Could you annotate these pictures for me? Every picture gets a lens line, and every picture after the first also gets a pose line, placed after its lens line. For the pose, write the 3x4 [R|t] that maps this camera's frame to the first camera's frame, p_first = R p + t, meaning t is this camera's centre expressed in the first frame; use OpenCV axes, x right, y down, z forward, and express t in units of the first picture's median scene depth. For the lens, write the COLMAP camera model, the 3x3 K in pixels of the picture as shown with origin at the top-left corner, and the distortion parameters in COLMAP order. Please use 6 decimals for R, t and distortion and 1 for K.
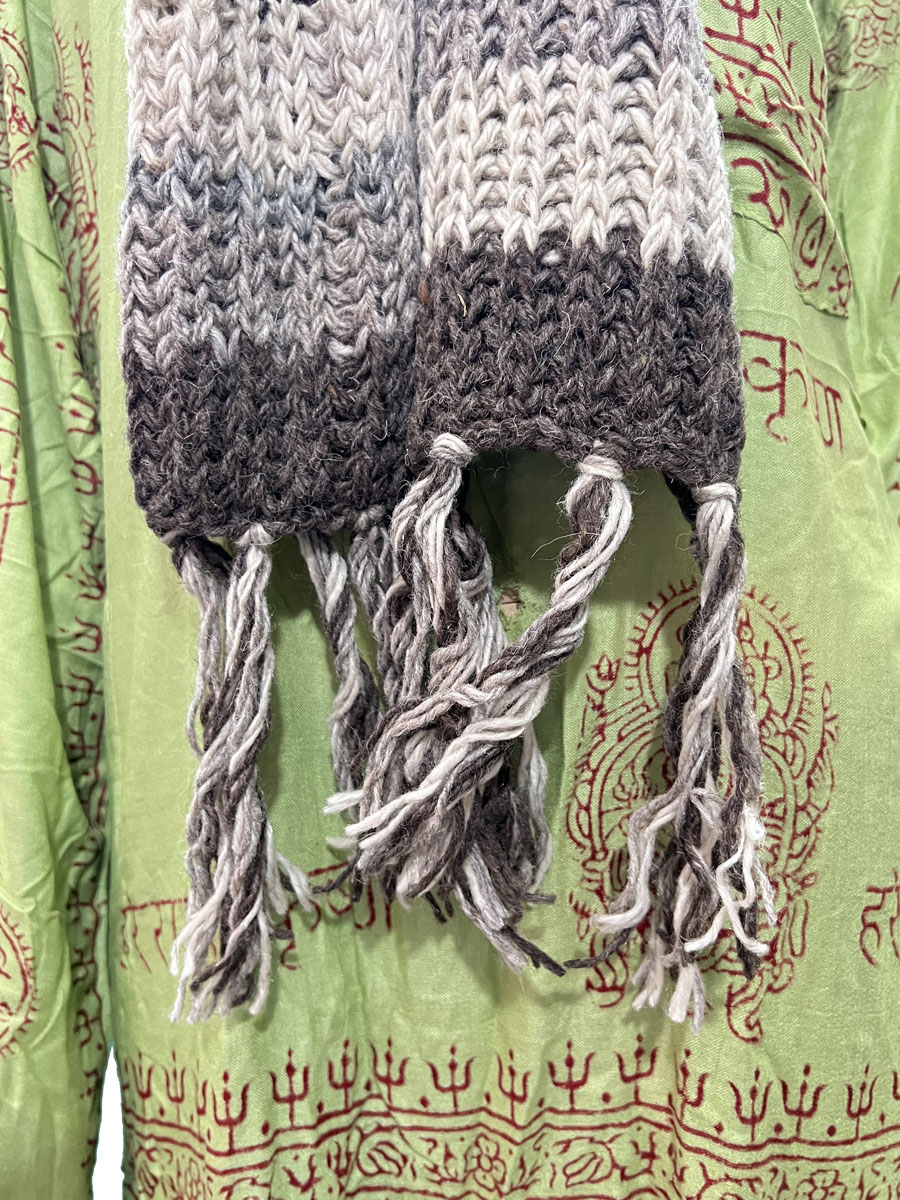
lens RADIAL K [[997.2, 0, 448.6], [0, 997.2, 601.1], [0, 0, 1]] dist [0.038187, -0.046079]
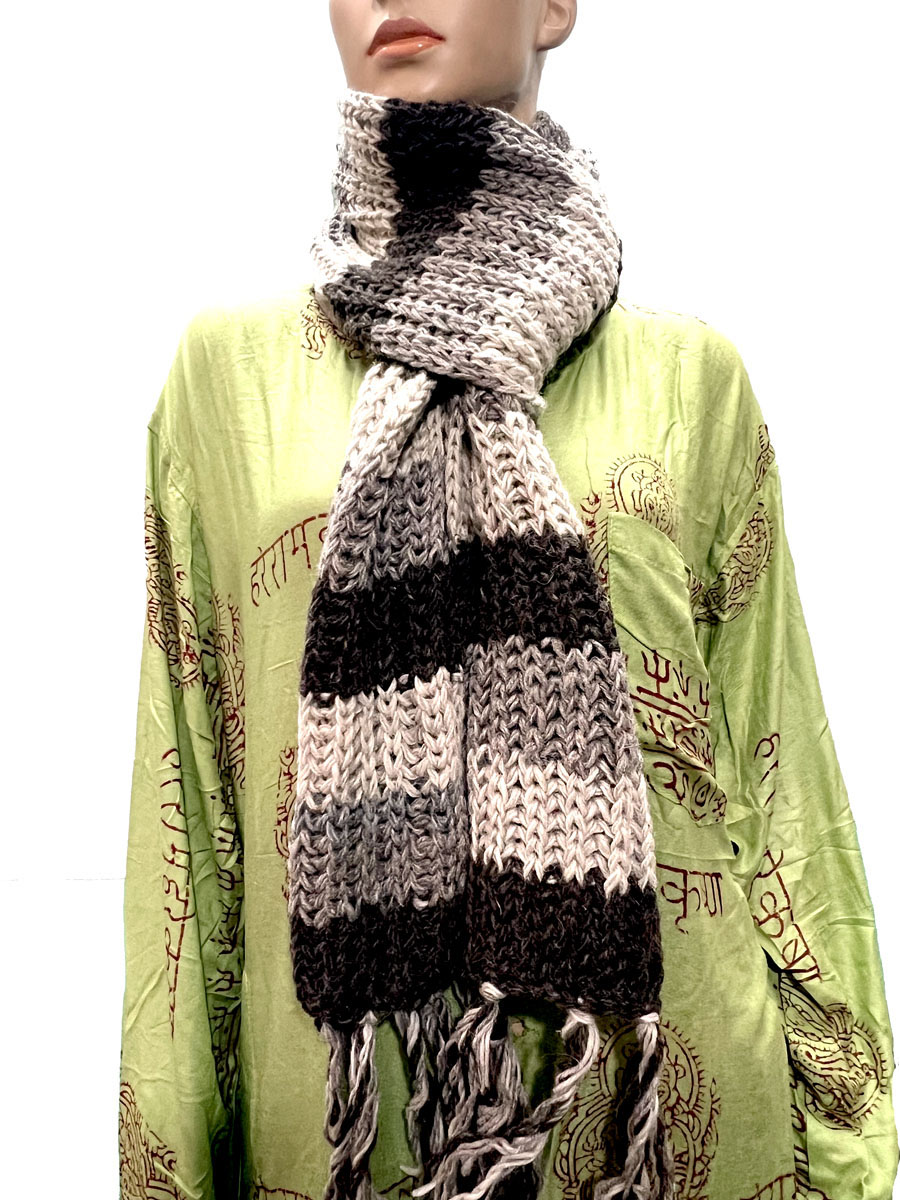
lens RADIAL K [[858.5, 0, 423.4], [0, 858.5, 585.4], [0, 0, 1]] dist [-0.008891, 0.001681]
pose [[0.999654, 0.004443, 0.025920, -0.136994], [-0.003453, 0.999267, -0.038124, -0.692987], [-0.026070, 0.038021, 0.998937, -0.419276]]
